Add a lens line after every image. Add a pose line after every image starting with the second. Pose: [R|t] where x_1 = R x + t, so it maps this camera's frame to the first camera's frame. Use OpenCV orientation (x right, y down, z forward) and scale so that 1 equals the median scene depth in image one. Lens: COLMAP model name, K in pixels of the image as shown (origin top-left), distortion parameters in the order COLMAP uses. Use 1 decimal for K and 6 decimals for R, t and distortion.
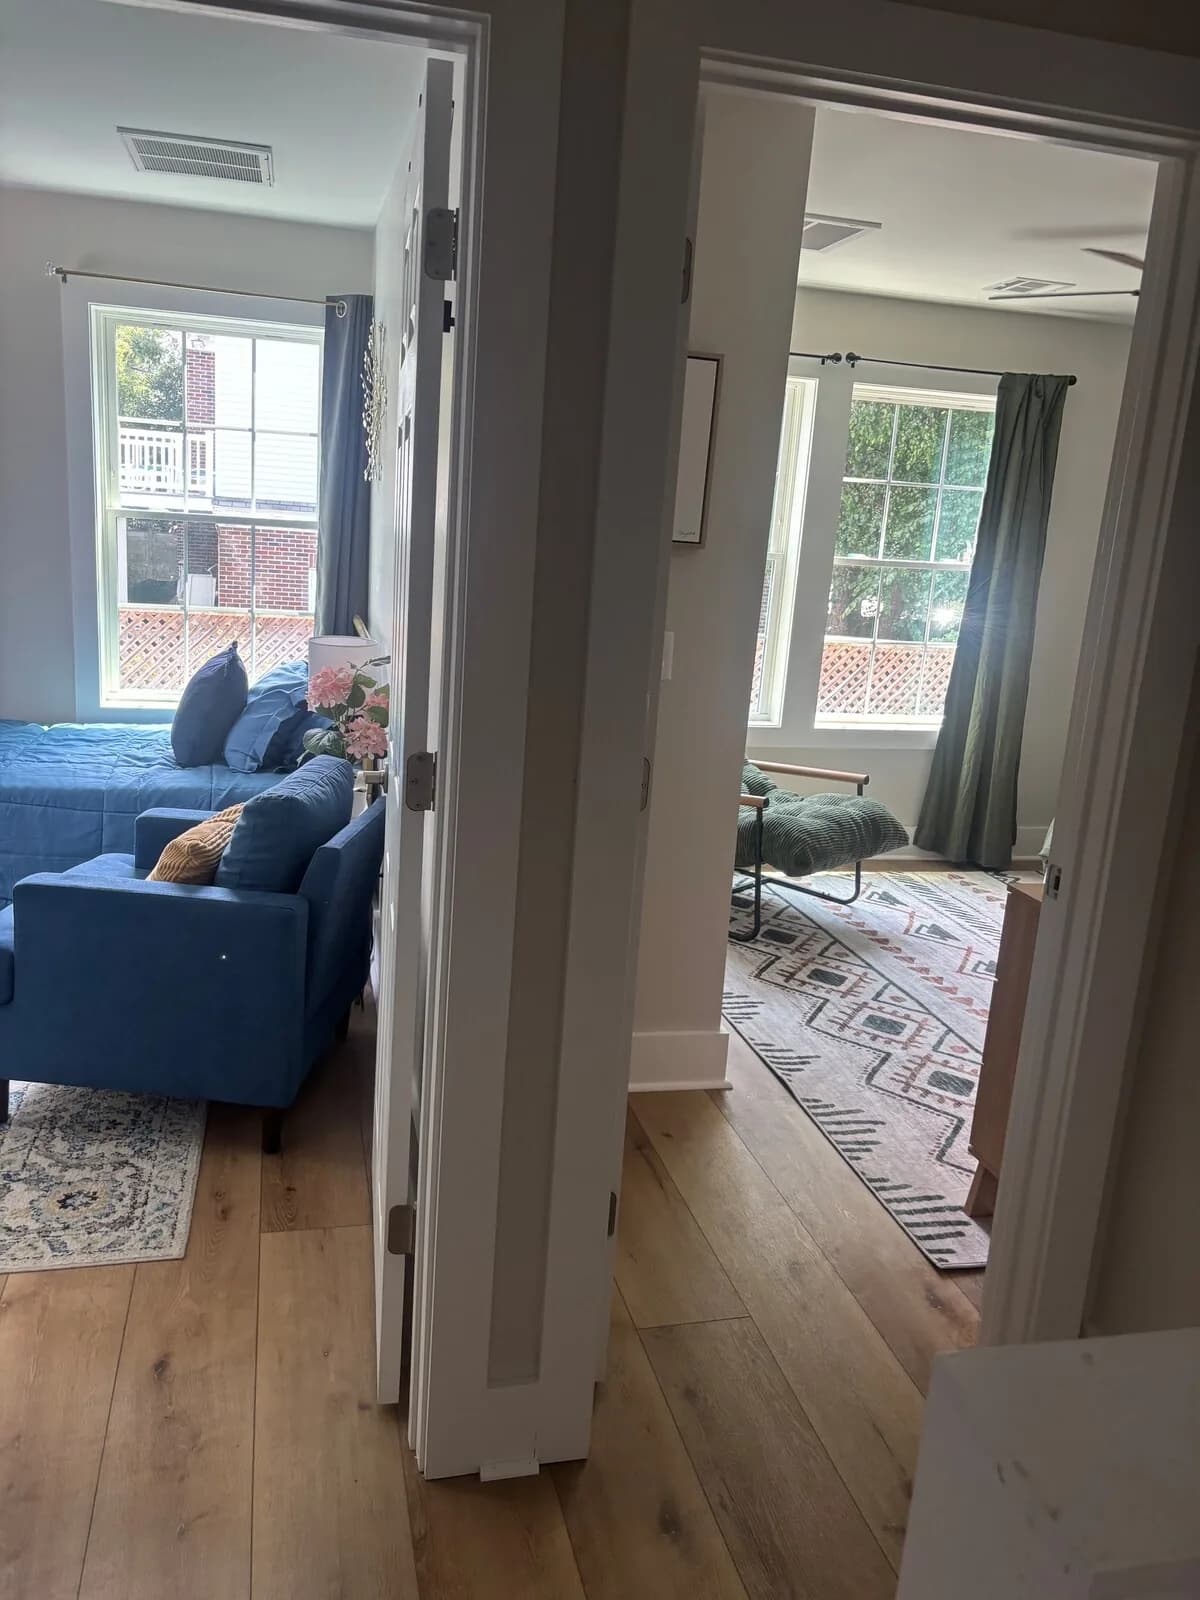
lens RADIAL K [[1232.4, 0, 585.2], [0, 1232.4, 792.7], [0, 0, 1]] dist [0.032801, -0.007341]
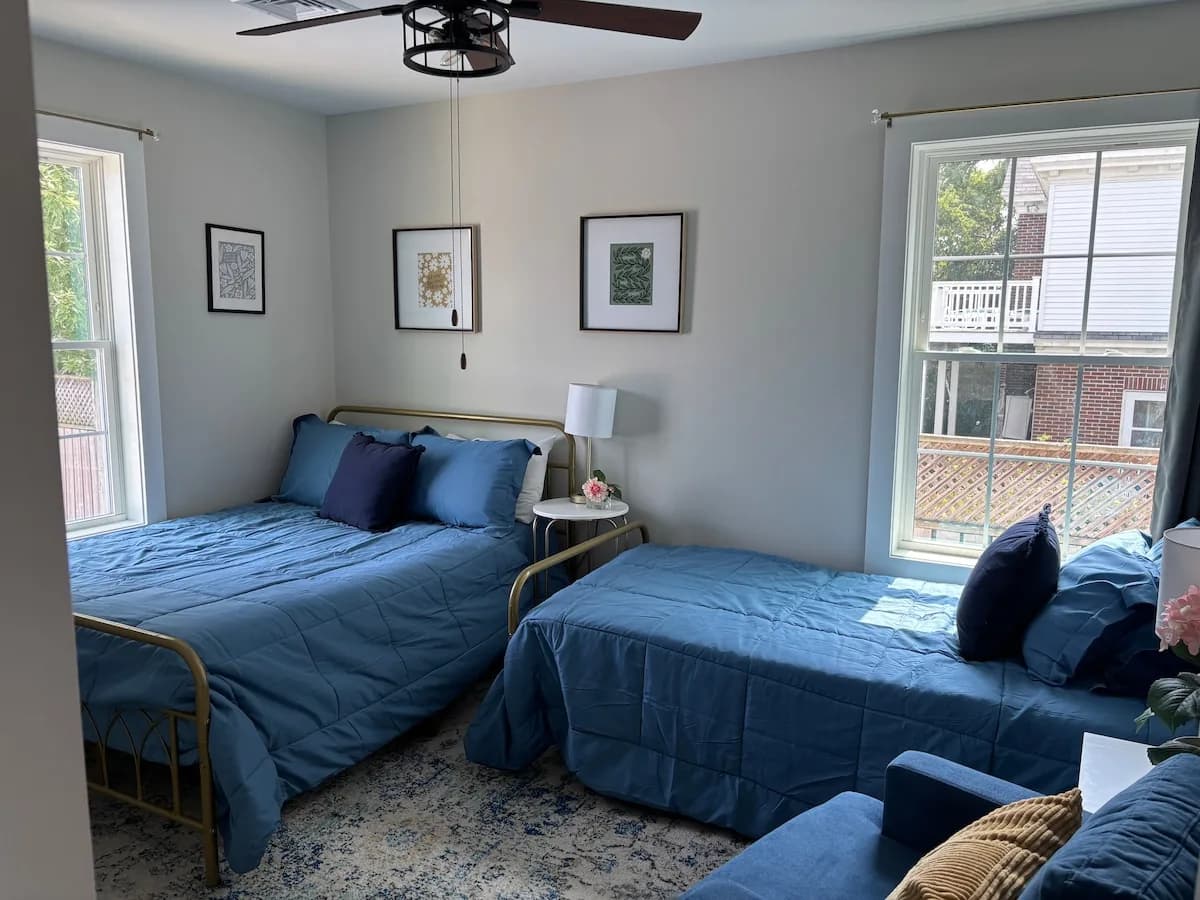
lens RADIAL K [[924.3, 0, 598.1], [0, 924.3, 439.3], [0, 0, 1]] dist [0.032801, -0.007341]
pose [[0.750008, 0.031710, -0.660669, -0.098058], [-0.112101, 0.990494, -0.079719, -0.082169], [0.651860, 0.133851, 0.746433, 0.332637]]
